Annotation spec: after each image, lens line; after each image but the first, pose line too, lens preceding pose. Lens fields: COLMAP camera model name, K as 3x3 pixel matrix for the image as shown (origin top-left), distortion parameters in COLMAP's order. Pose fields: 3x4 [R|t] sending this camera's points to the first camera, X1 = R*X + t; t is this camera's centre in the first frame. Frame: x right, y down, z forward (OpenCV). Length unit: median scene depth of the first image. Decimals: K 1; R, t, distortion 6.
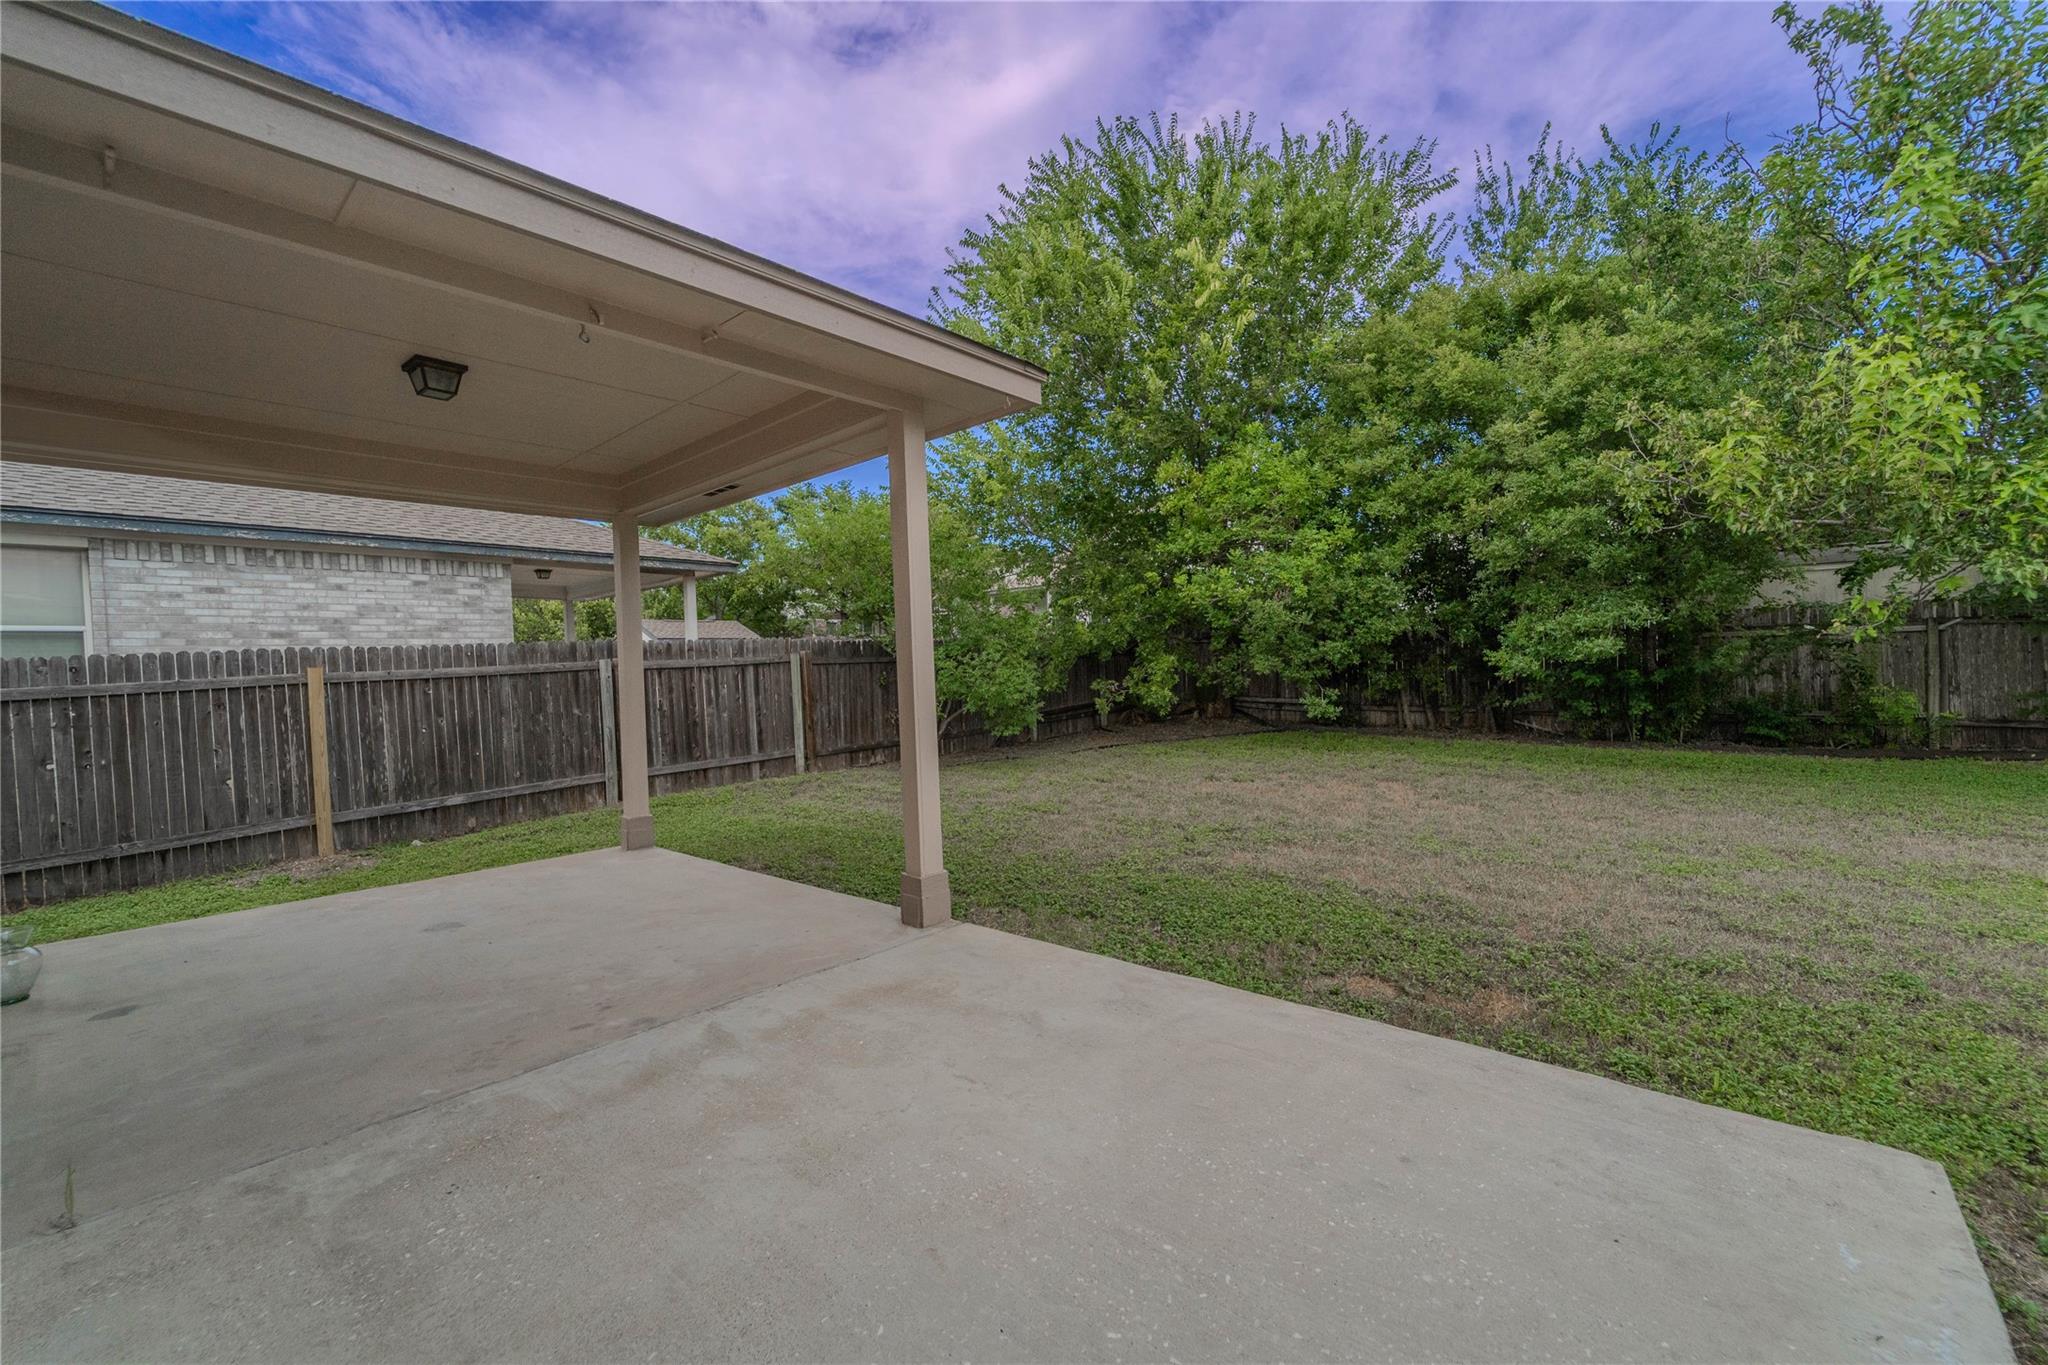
lens RADIAL K [[829.8, 0, 1029.0], [0, 829.8, 685.3], [0, 0, 1]] dist [0.004446, -0.000779]
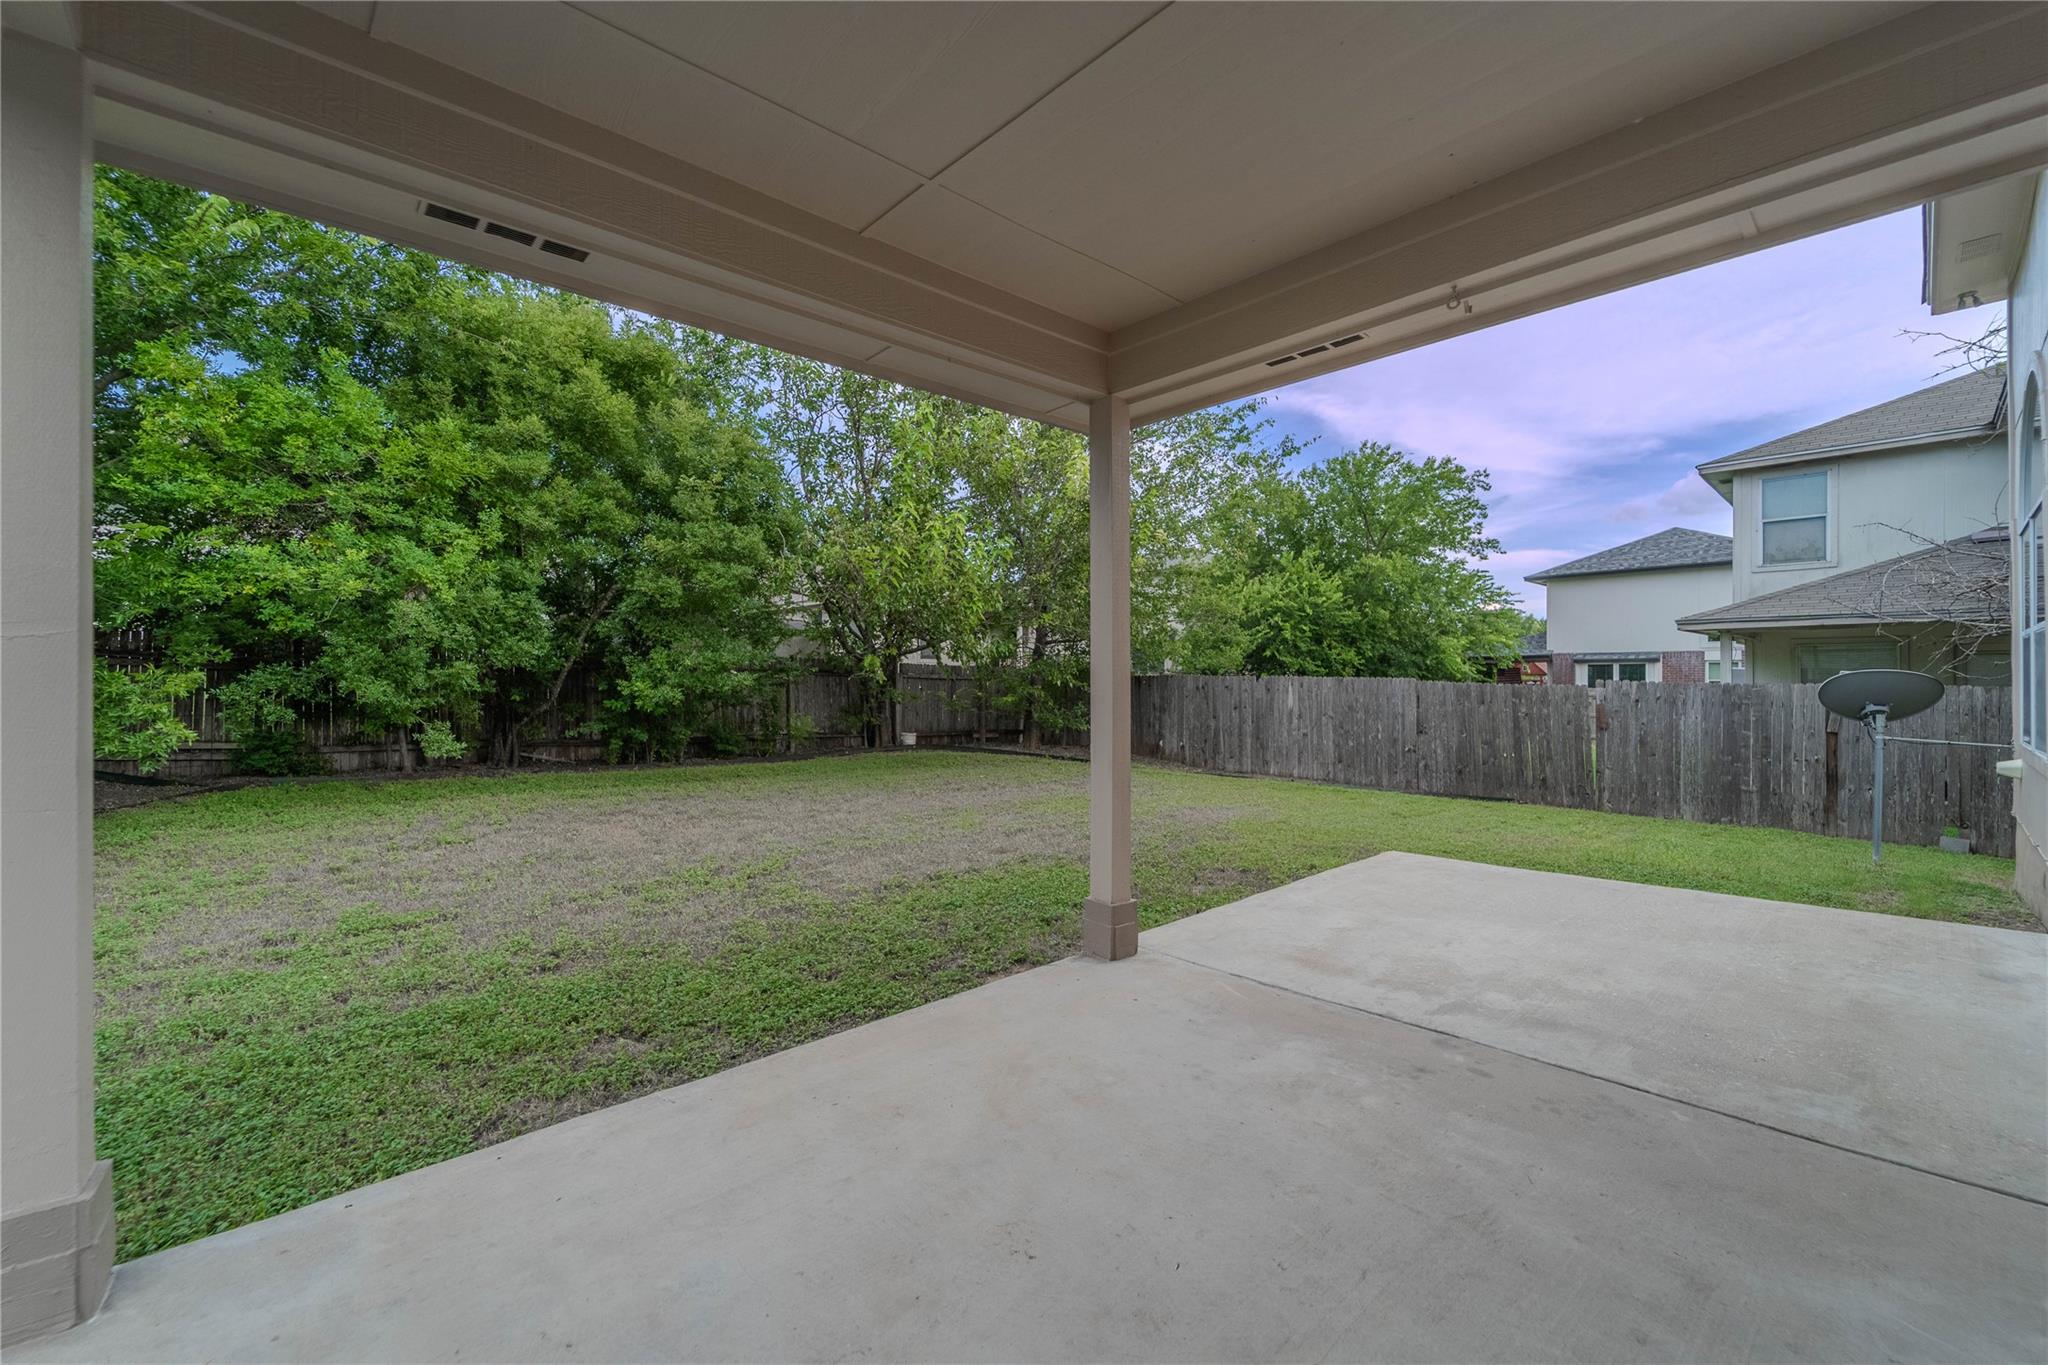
lens RADIAL K [[829.8, 0, 1026.4], [0, 829.8, 685.5], [0, 0, 1]] dist [0.004446, -0.000779]
pose [[0.106897, 0.030518, 0.993802, -1.283653], [0.017160, 0.999323, -0.032534, 0.018509], [-0.994122, 0.020531, 0.106301, 1.195791]]
